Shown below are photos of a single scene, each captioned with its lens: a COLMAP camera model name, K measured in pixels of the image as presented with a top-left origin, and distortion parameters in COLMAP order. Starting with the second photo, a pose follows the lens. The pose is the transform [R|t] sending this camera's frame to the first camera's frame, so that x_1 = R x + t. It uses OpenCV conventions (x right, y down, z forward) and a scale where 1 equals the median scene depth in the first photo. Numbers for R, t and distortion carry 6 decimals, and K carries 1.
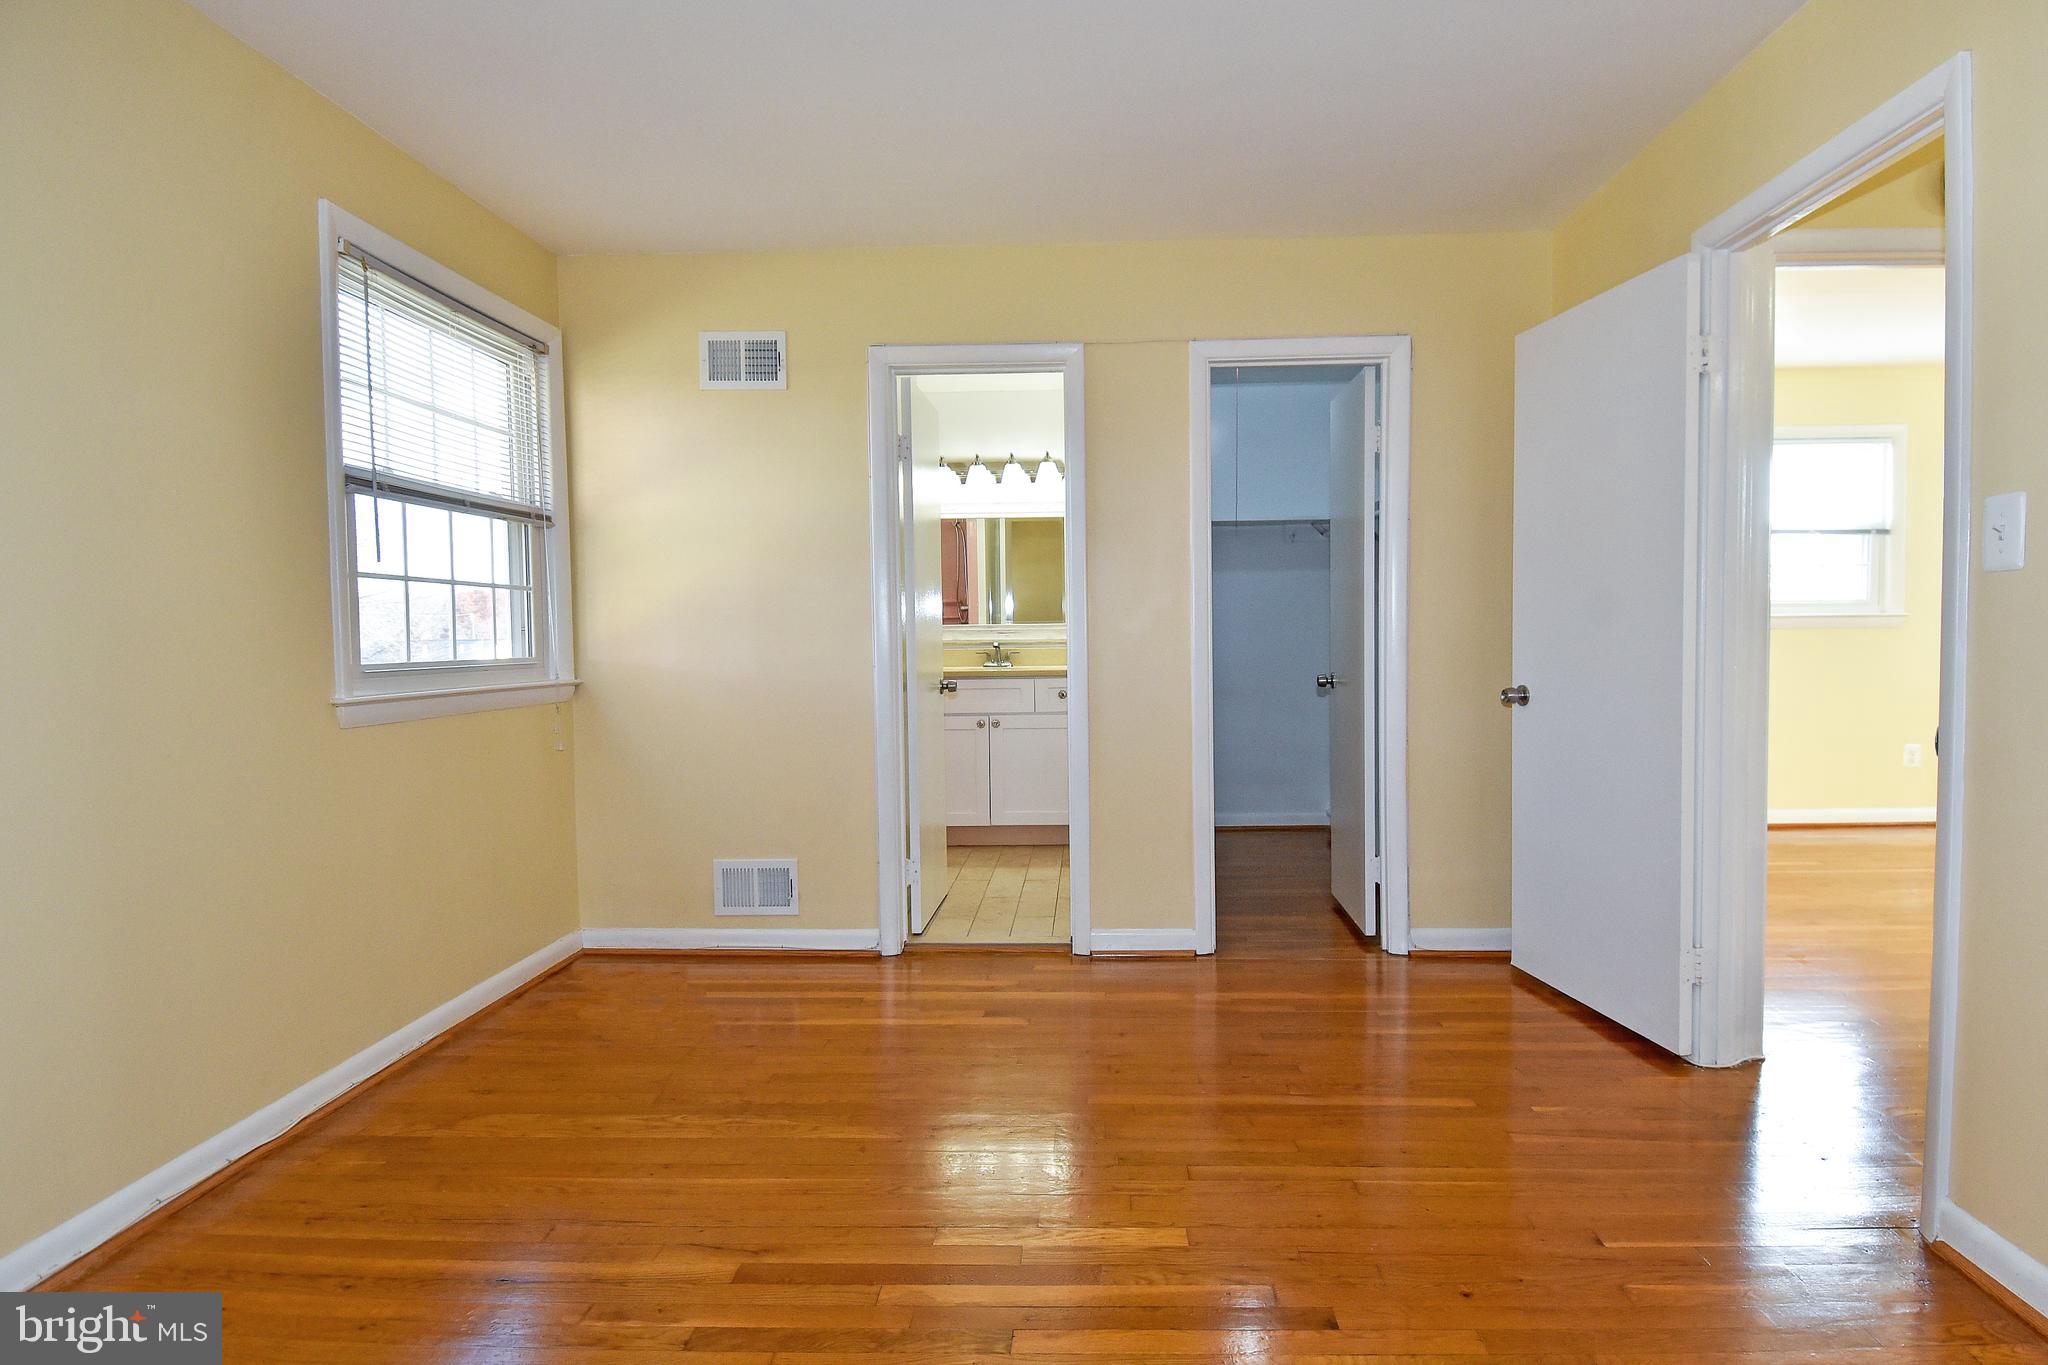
lens RADIAL K [[1060.6, 0, 1037.7], [0, 1060.6, 678.7], [0, 0, 1]] dist [0.035911, -0.042019]
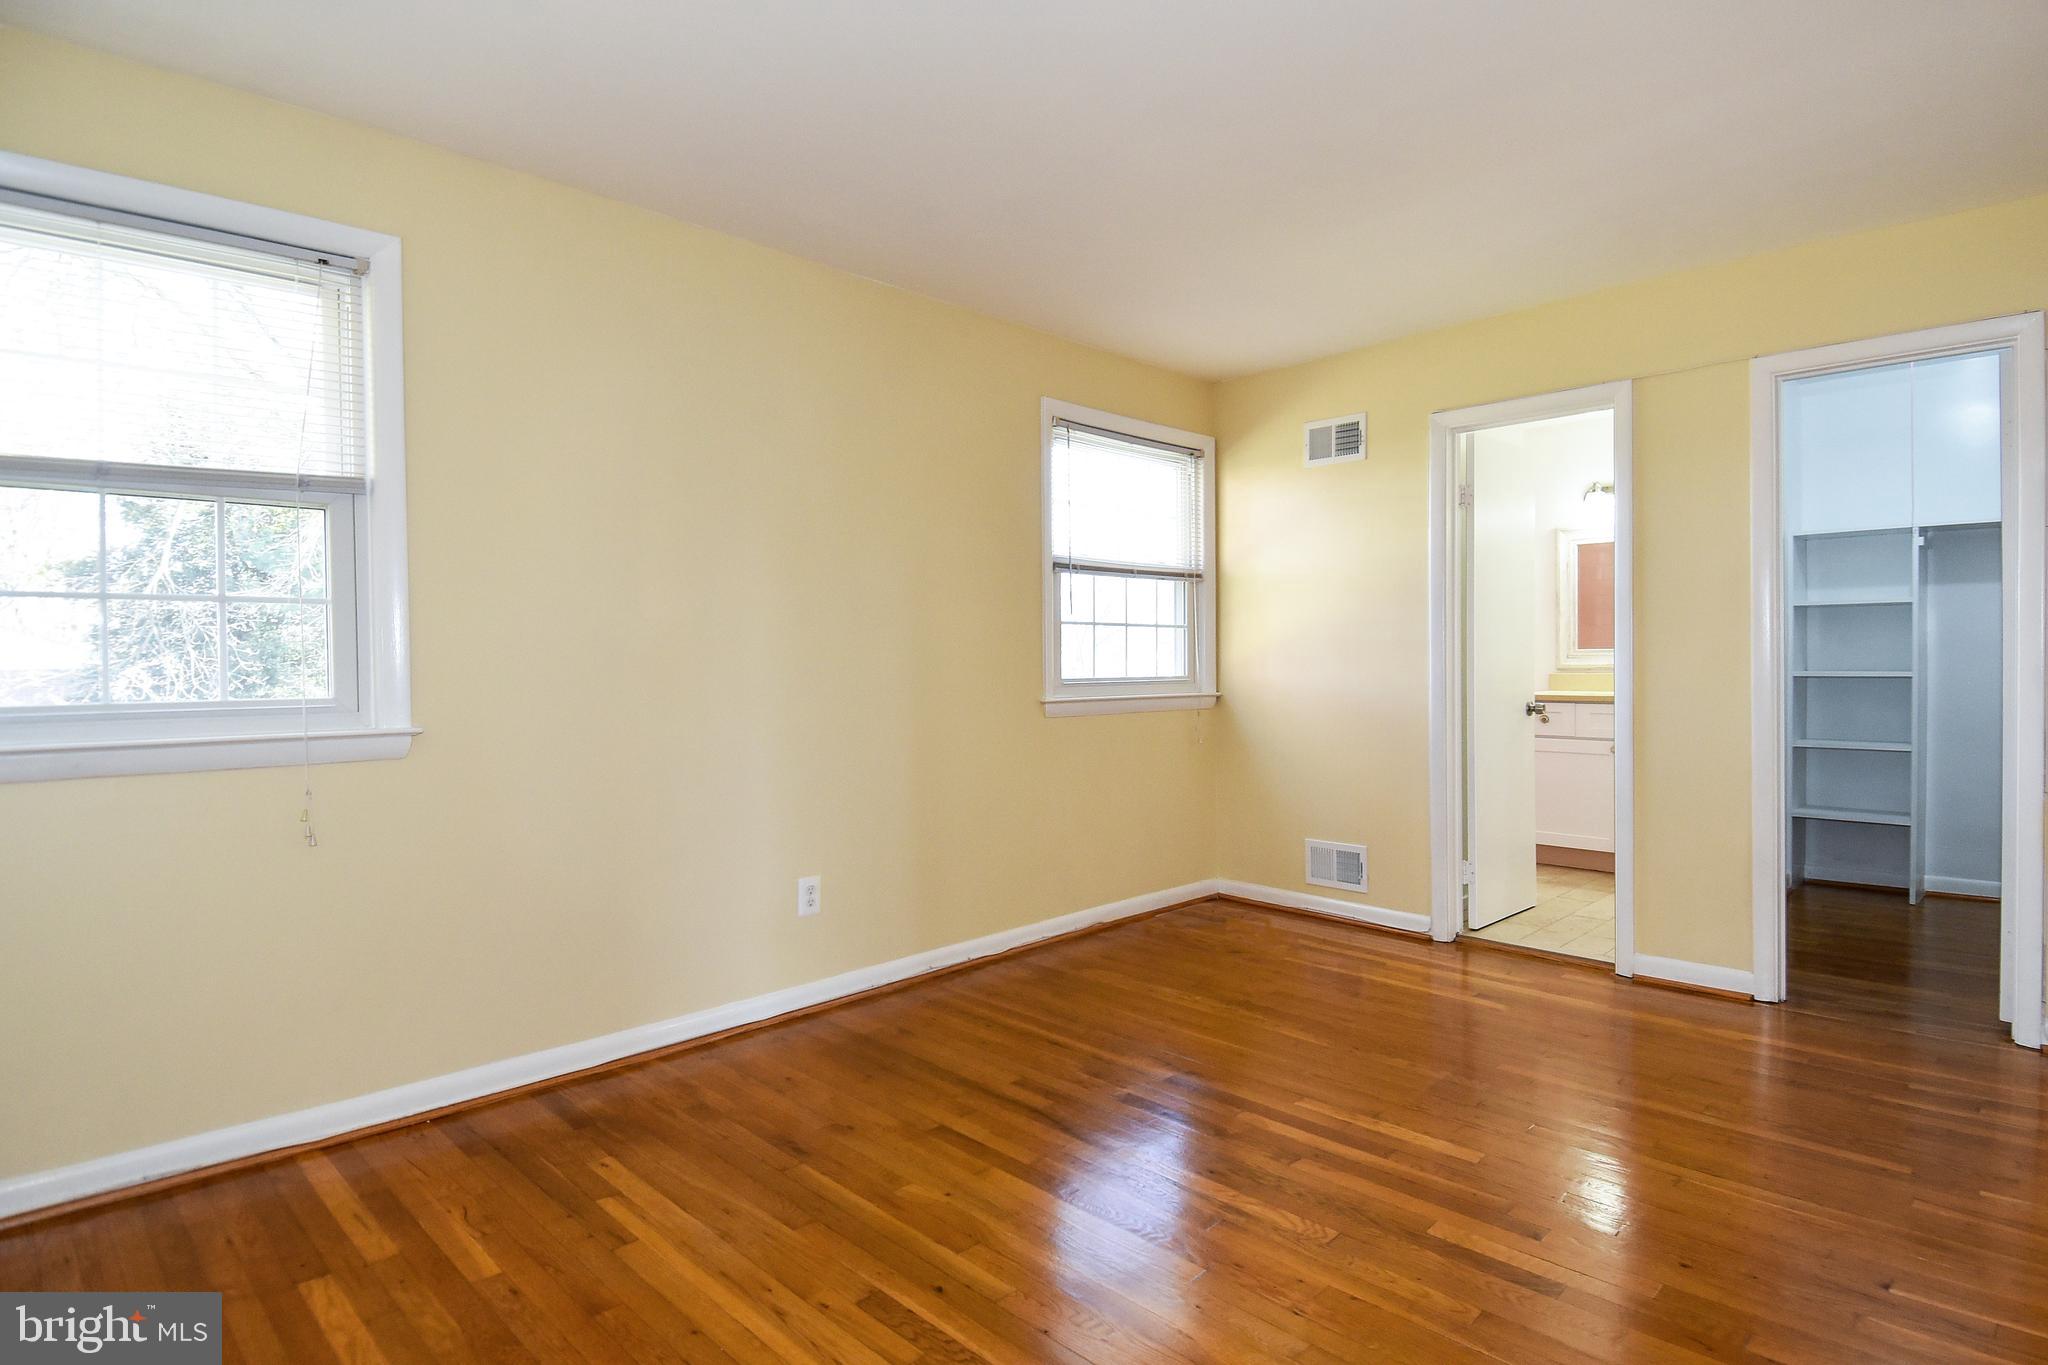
lens RADIAL K [[1060.6, 0, 1037.7], [0, 1060.6, 678.7], [0, 0, 1]] dist [0.035911, -0.042019]
pose [[0.724013, 0.015486, -0.689612, 0.341367], [-0.029298, 0.999536, -0.008313, 0.000542], [0.689163, 0.026223, 0.724131, -0.137663]]
